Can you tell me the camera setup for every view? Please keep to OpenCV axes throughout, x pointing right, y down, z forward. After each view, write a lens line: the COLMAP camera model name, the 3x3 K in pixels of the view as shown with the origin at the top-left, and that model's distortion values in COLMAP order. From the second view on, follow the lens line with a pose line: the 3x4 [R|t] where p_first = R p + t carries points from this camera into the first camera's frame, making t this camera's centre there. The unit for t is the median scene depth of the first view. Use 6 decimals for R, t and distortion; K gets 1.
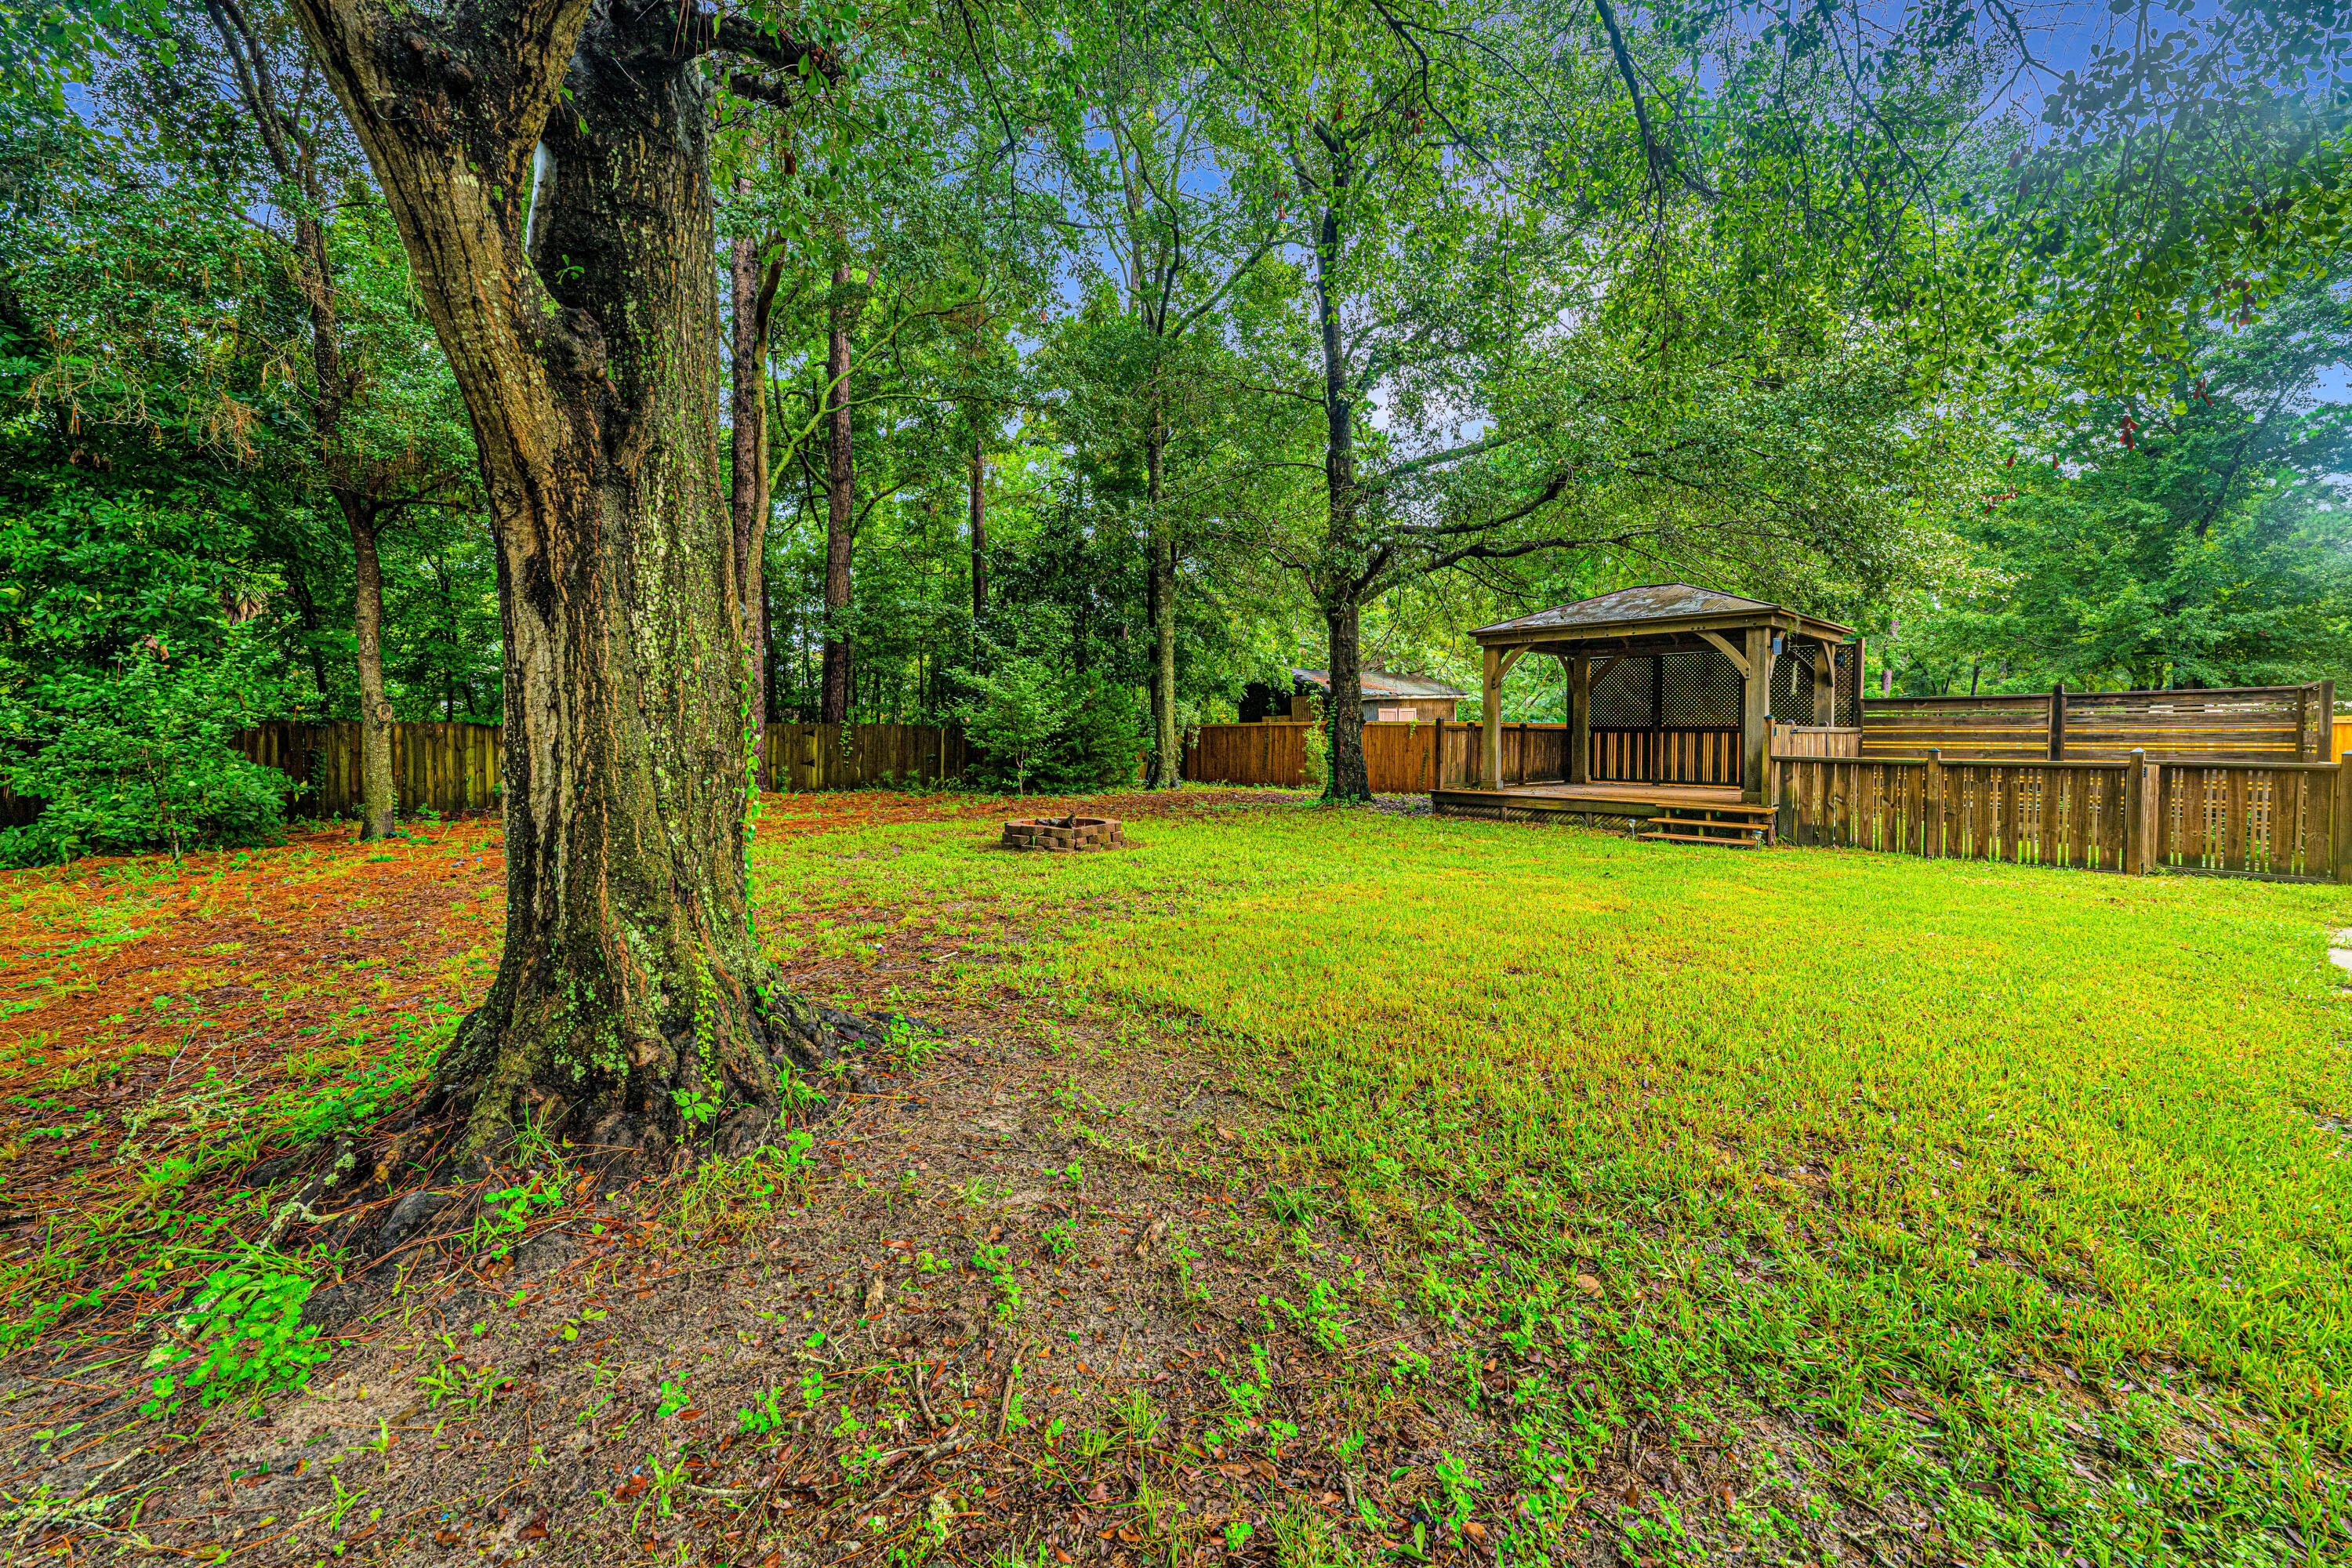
lens RADIAL K [[947.3, 0, 1176.0], [0, 947.3, 784.0], [0, 0, 1]] dist [-0.000460, 0.000182]
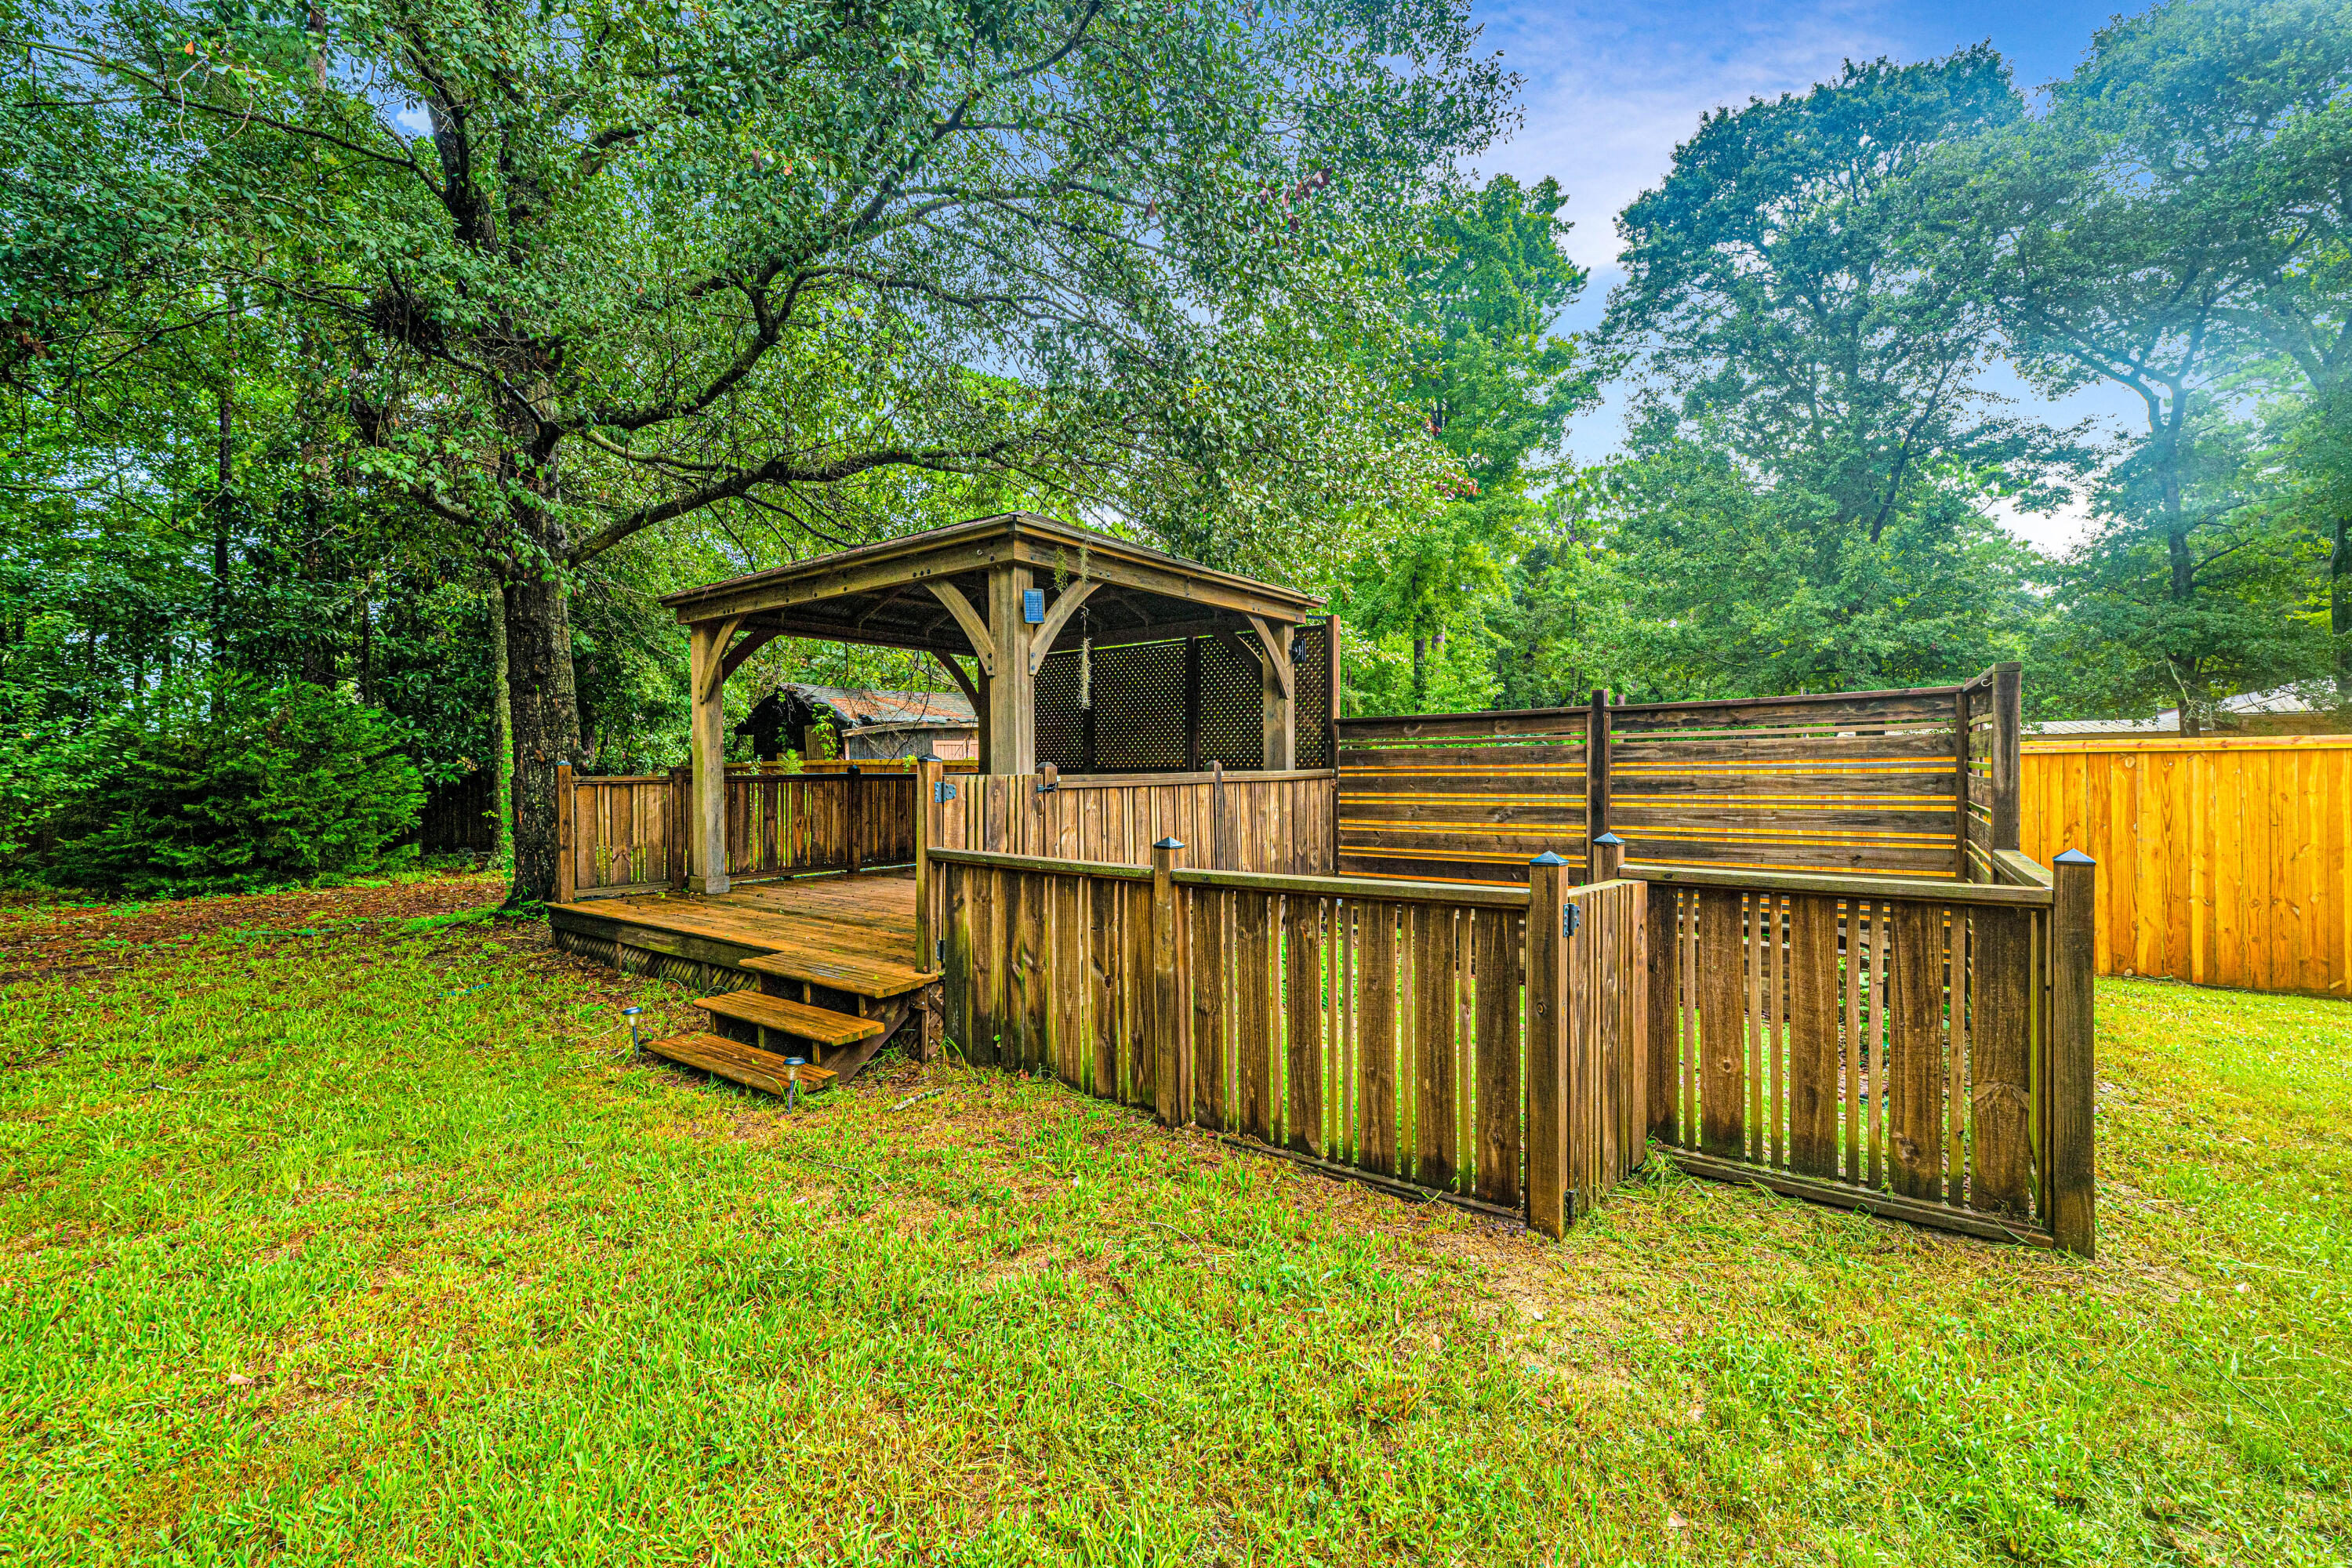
lens RADIAL K [[965.0, 0, 1198.8], [0, 965.0, 784.1], [0, 0, 1]] dist [-0.001122, -0.000340]
pose [[0.982063, -0.017435, 0.187745, 0.595268], [0.023848, 0.999205, -0.031954, -0.037599], [-0.187038, 0.035859, 0.981698, 0.493262]]
